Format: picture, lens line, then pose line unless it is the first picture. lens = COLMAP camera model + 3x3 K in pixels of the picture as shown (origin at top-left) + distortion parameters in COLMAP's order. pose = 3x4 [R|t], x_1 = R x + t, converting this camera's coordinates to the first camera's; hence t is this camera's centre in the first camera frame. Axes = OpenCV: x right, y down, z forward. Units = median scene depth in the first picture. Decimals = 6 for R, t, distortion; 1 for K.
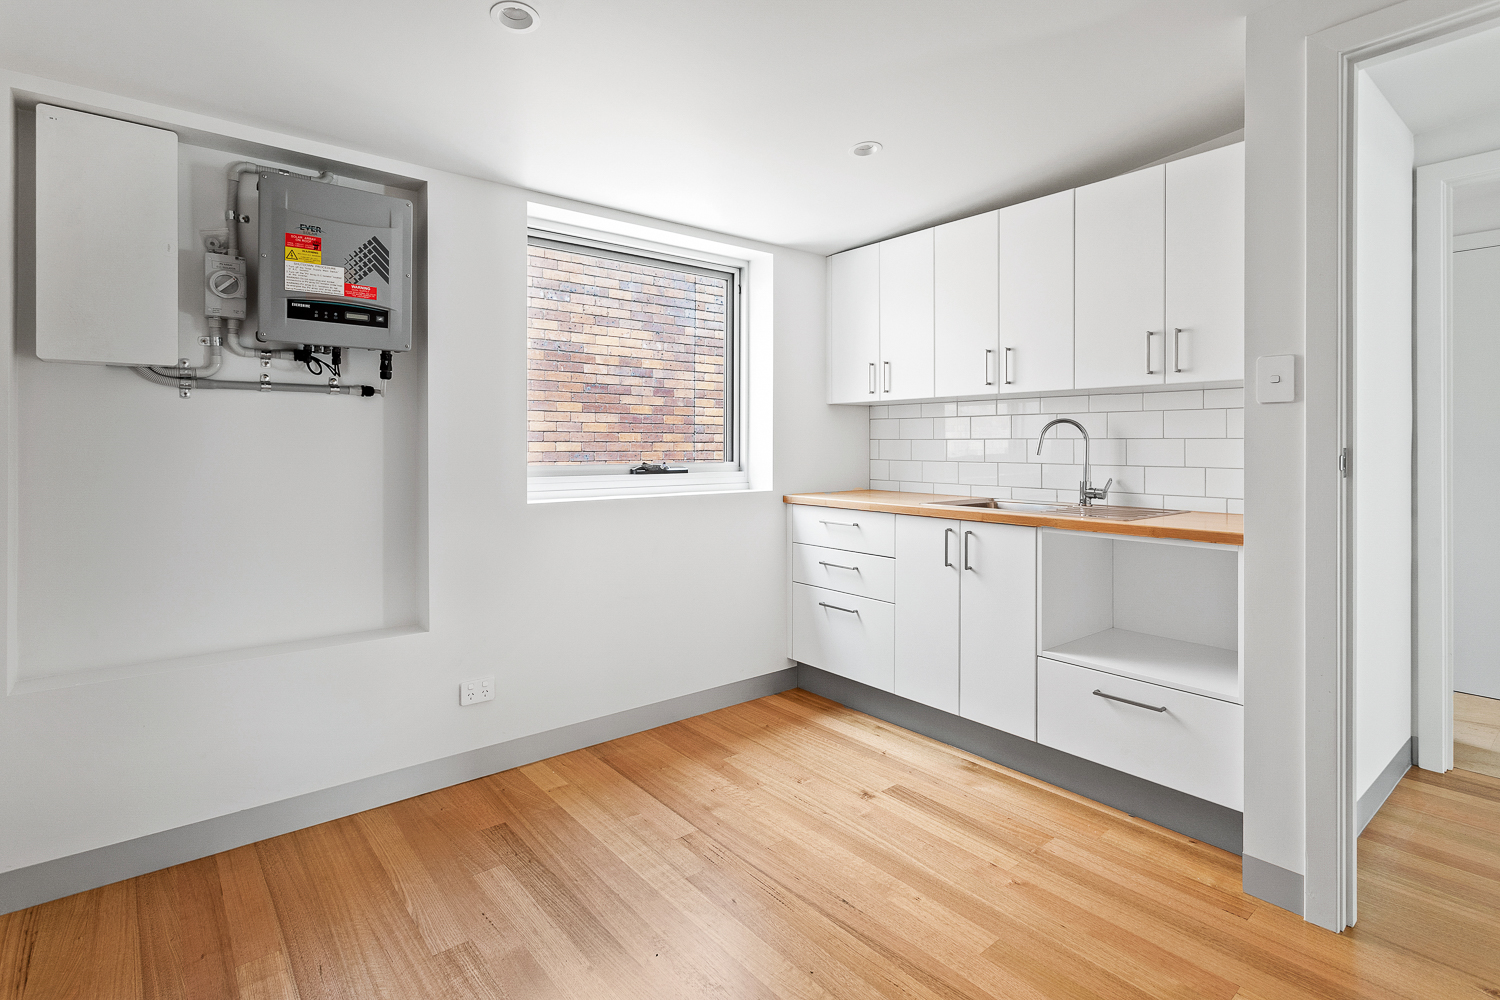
lens RADIAL K [[744.2, 0, 813.7], [0, 744.2, 444.2], [0, 0, 1]] dist [0.000212, -0.000005]
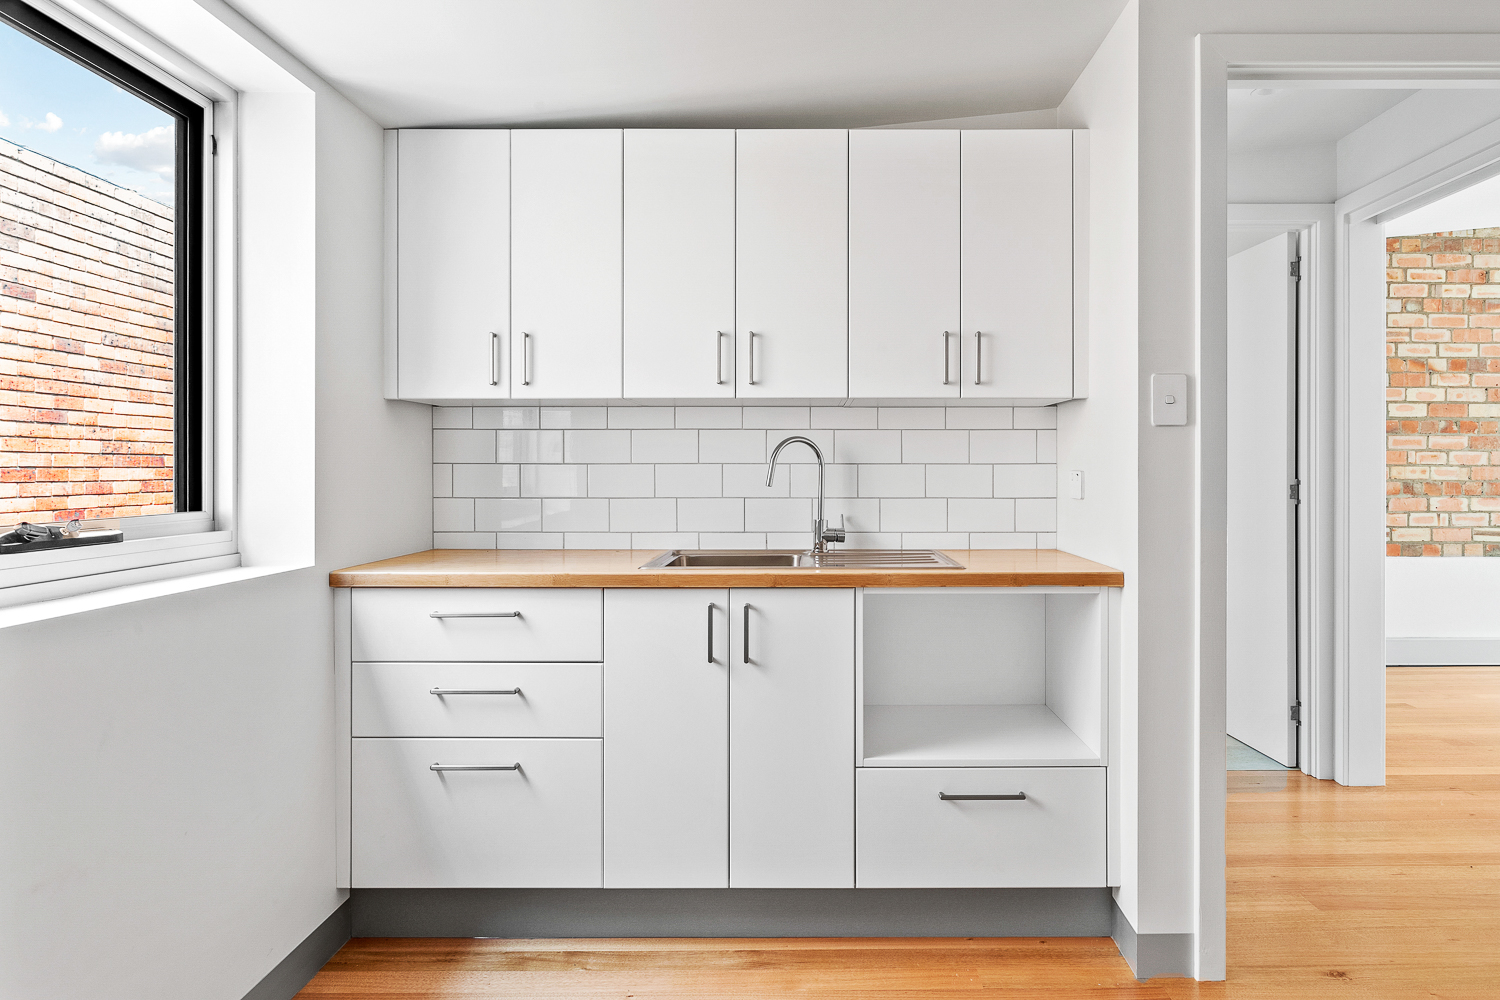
lens RADIAL K [[890.9, 0, 751.8], [0, 890.9, 470.6], [0, 0, 1]] dist [-0.004106, 0.000637]
pose [[0.663541, -0.003703, 0.748131, -0.356215], [0.001218, 0.999992, 0.003869, -0.004011], [-0.748139, -0.001656, 0.663540, 0.445829]]
